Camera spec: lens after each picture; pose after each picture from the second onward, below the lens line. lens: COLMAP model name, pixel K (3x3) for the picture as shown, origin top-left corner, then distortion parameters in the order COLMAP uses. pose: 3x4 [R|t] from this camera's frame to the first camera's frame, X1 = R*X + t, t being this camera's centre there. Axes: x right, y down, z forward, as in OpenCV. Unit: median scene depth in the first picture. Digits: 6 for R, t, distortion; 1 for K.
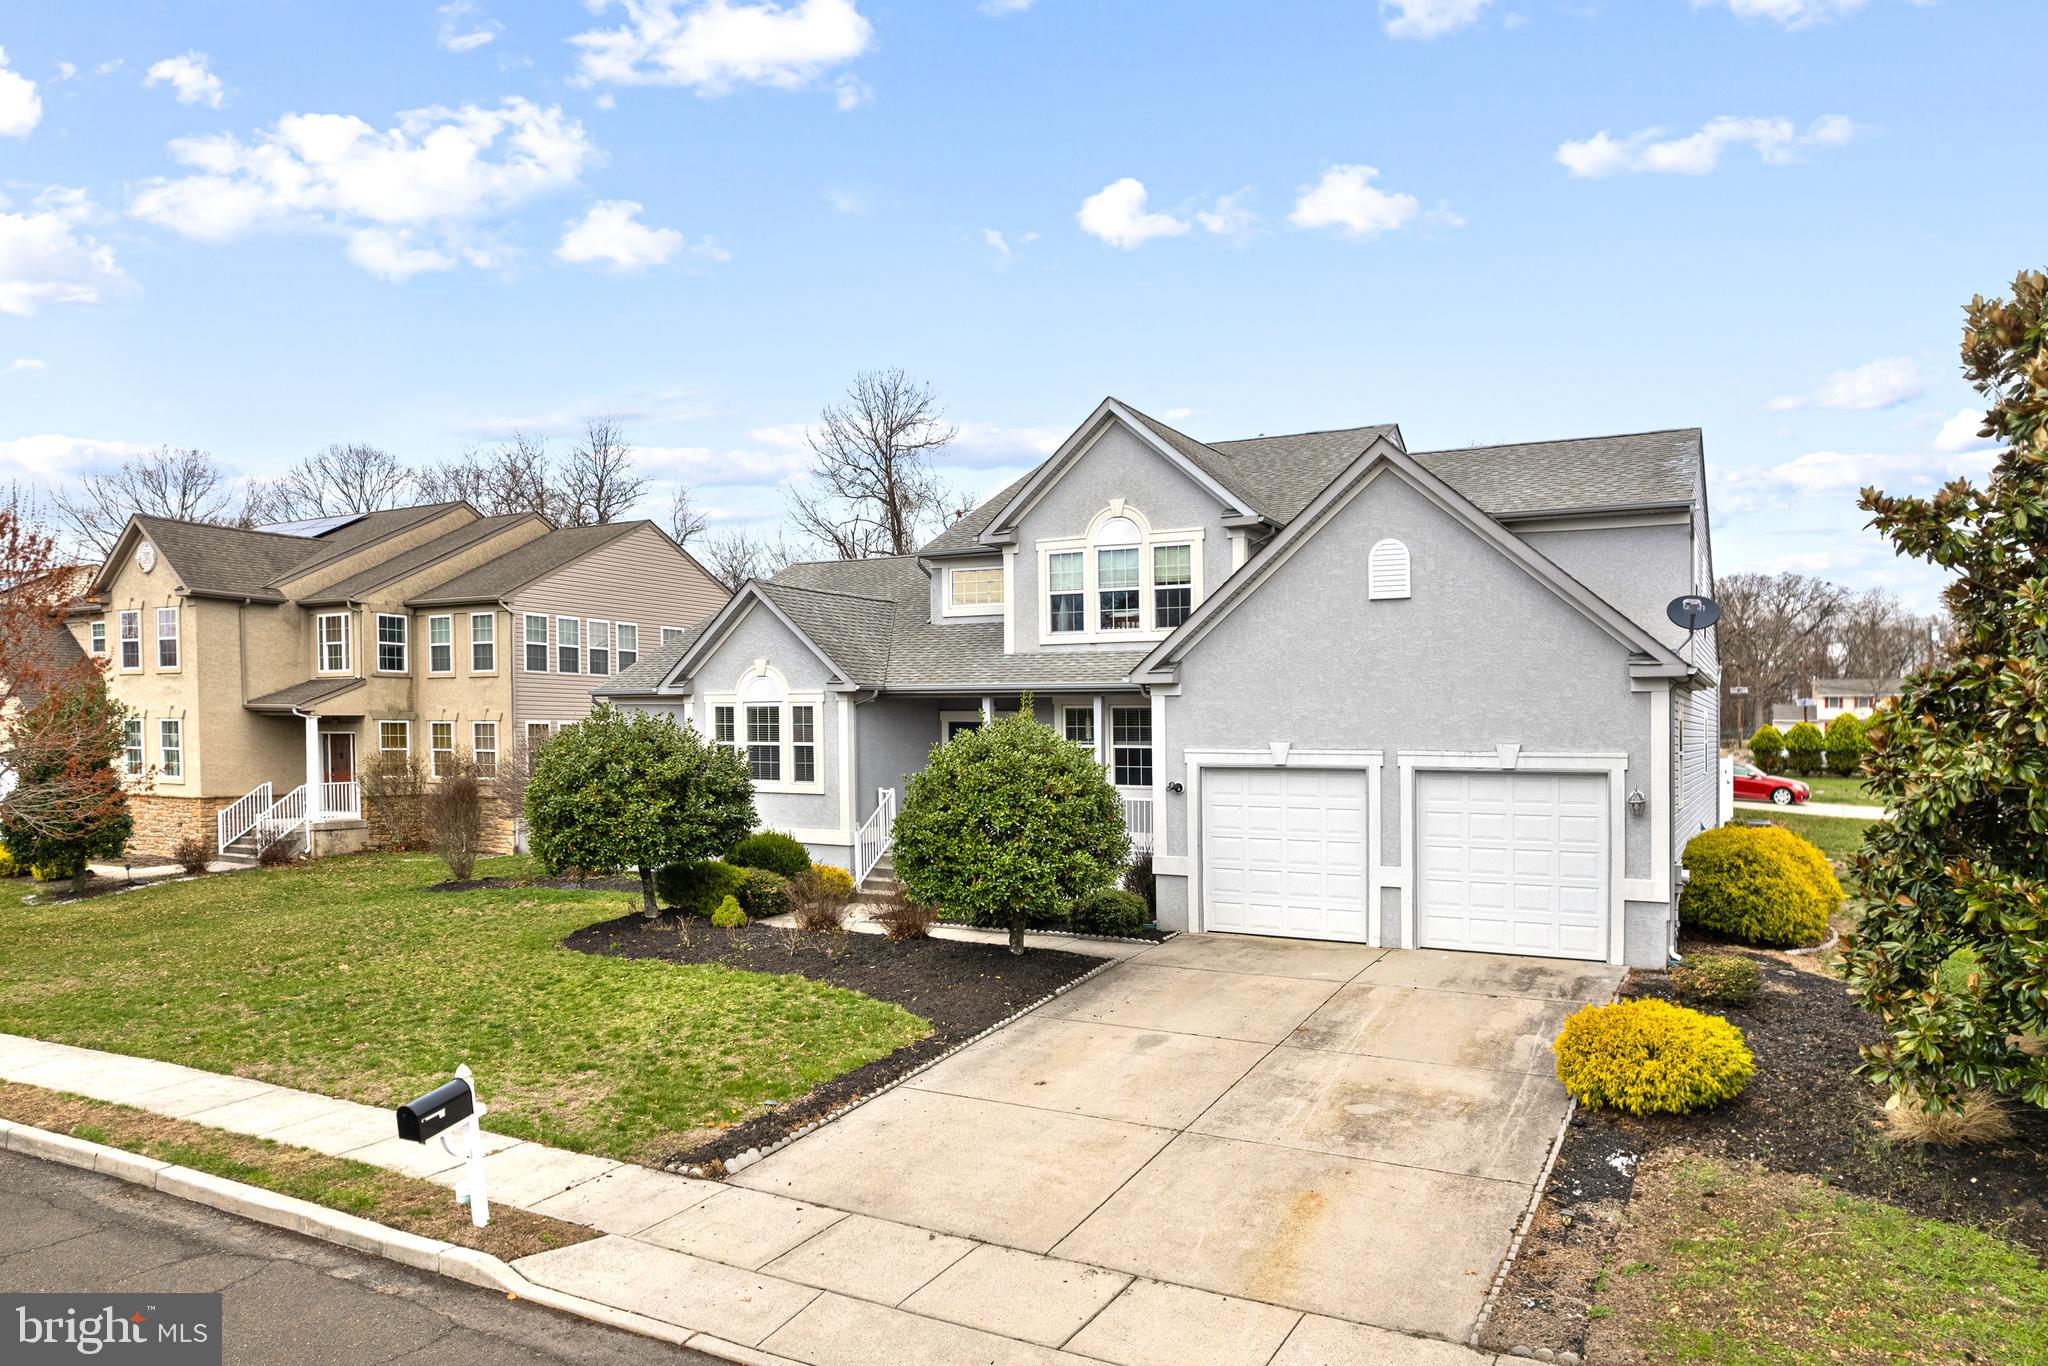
lens RADIAL K [[1316.5, 0, 1024.0], [0, 1316.5, 683.0], [0, 0, 1]] dist [-0.053072, 0.034437]
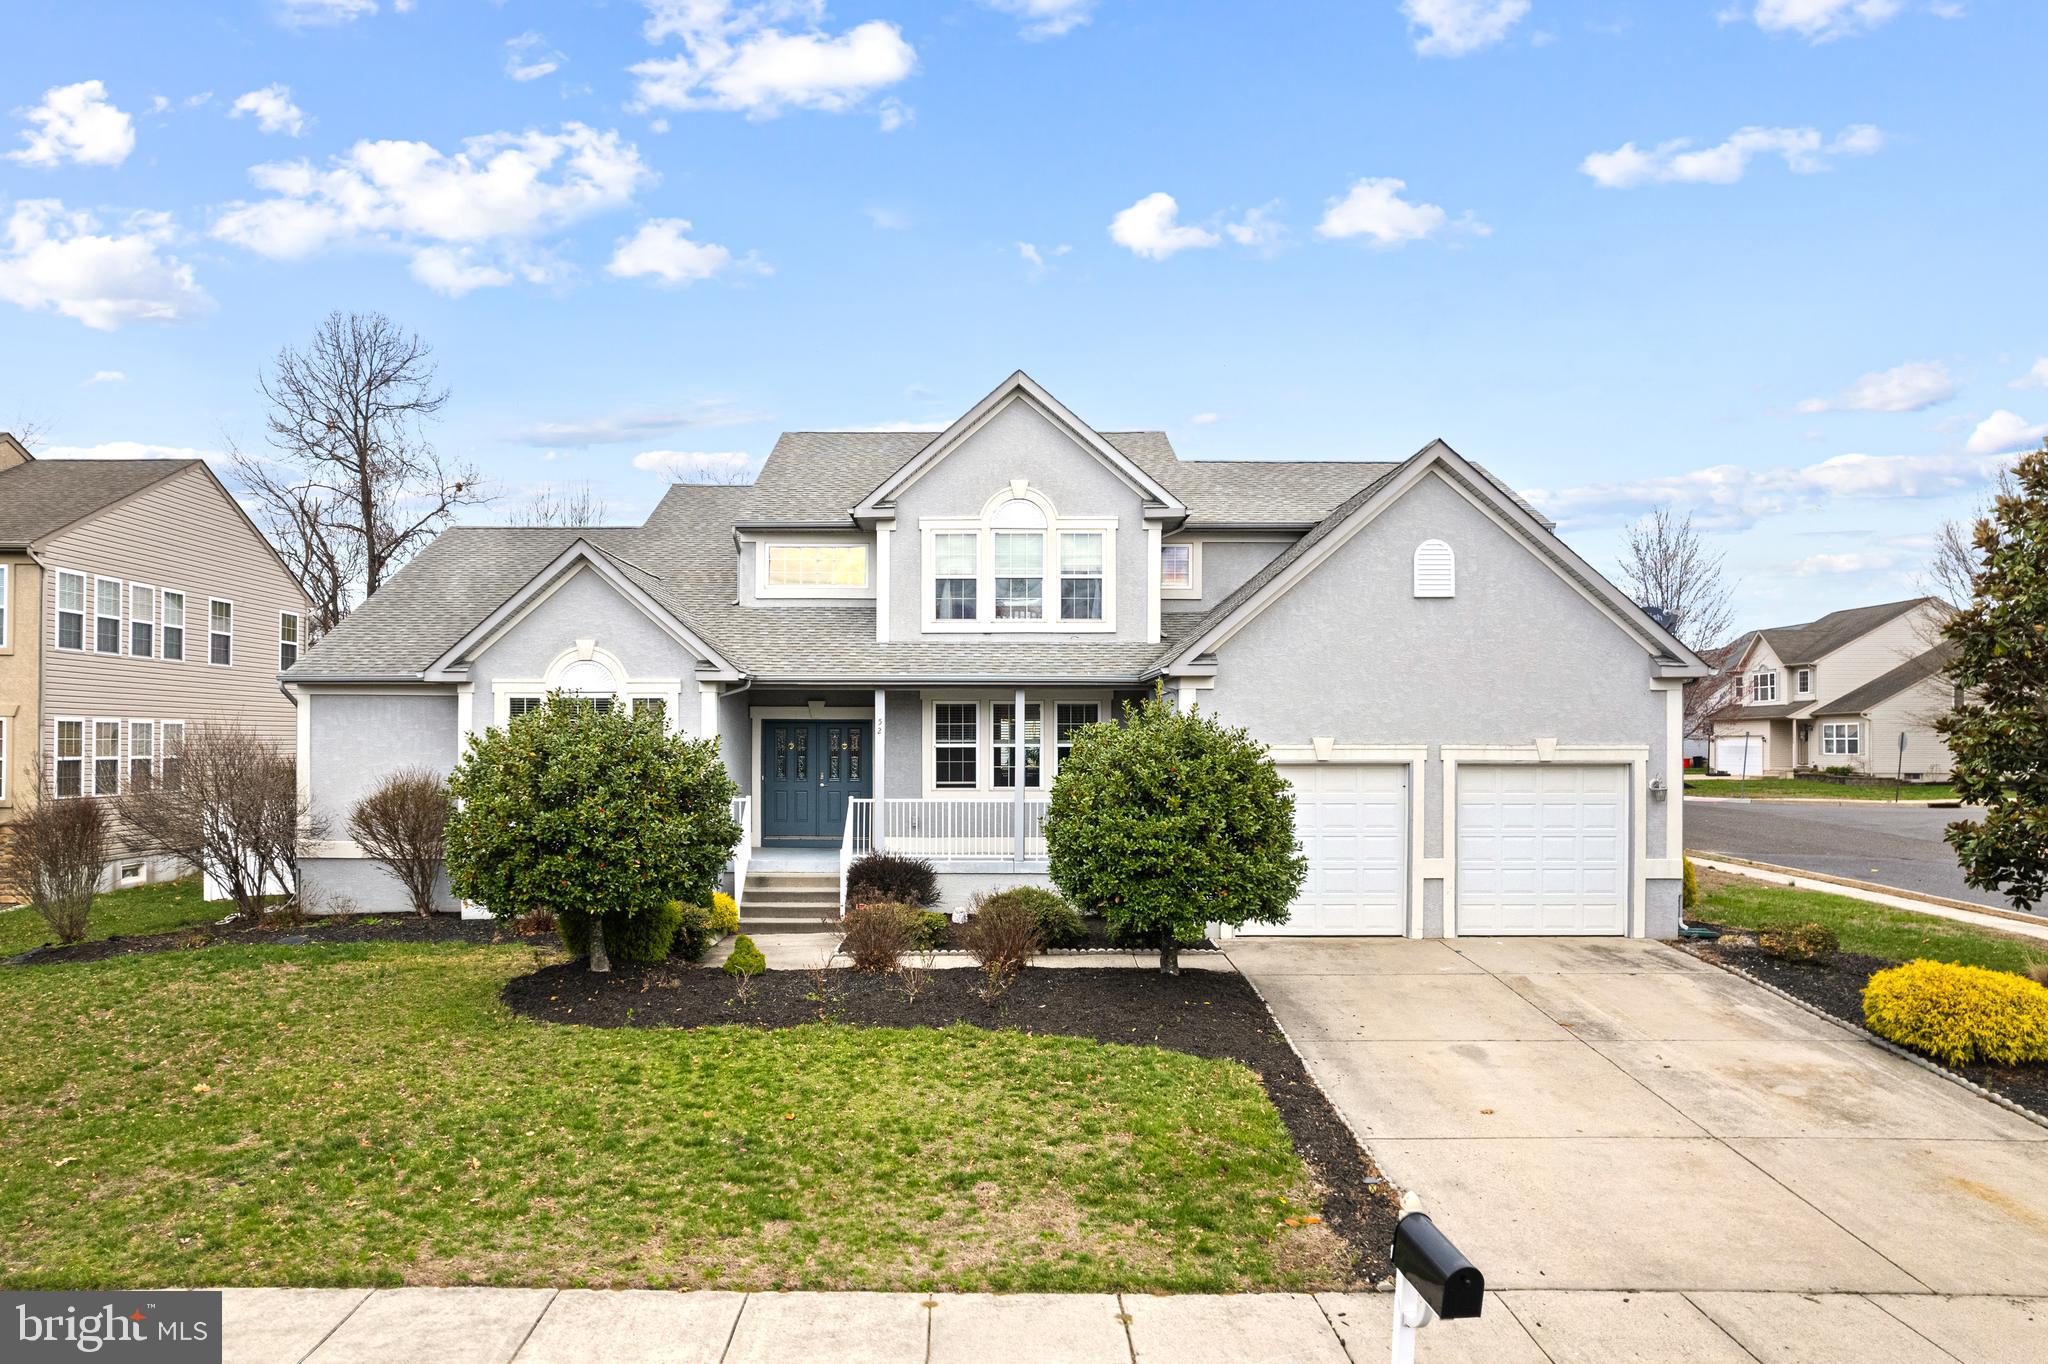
lens RADIAL K [[1308.2, 0, 947.6], [0, 1308.2, 656.8], [0, 0, 1]] dist [-0.051139, 0.032000]
pose [[0.888436, 0.026312, 0.458246, -0.513247], [-0.014778, 0.999478, -0.028737, 0.016959], [-0.458763, 0.018759, 0.888361, 0.262817]]
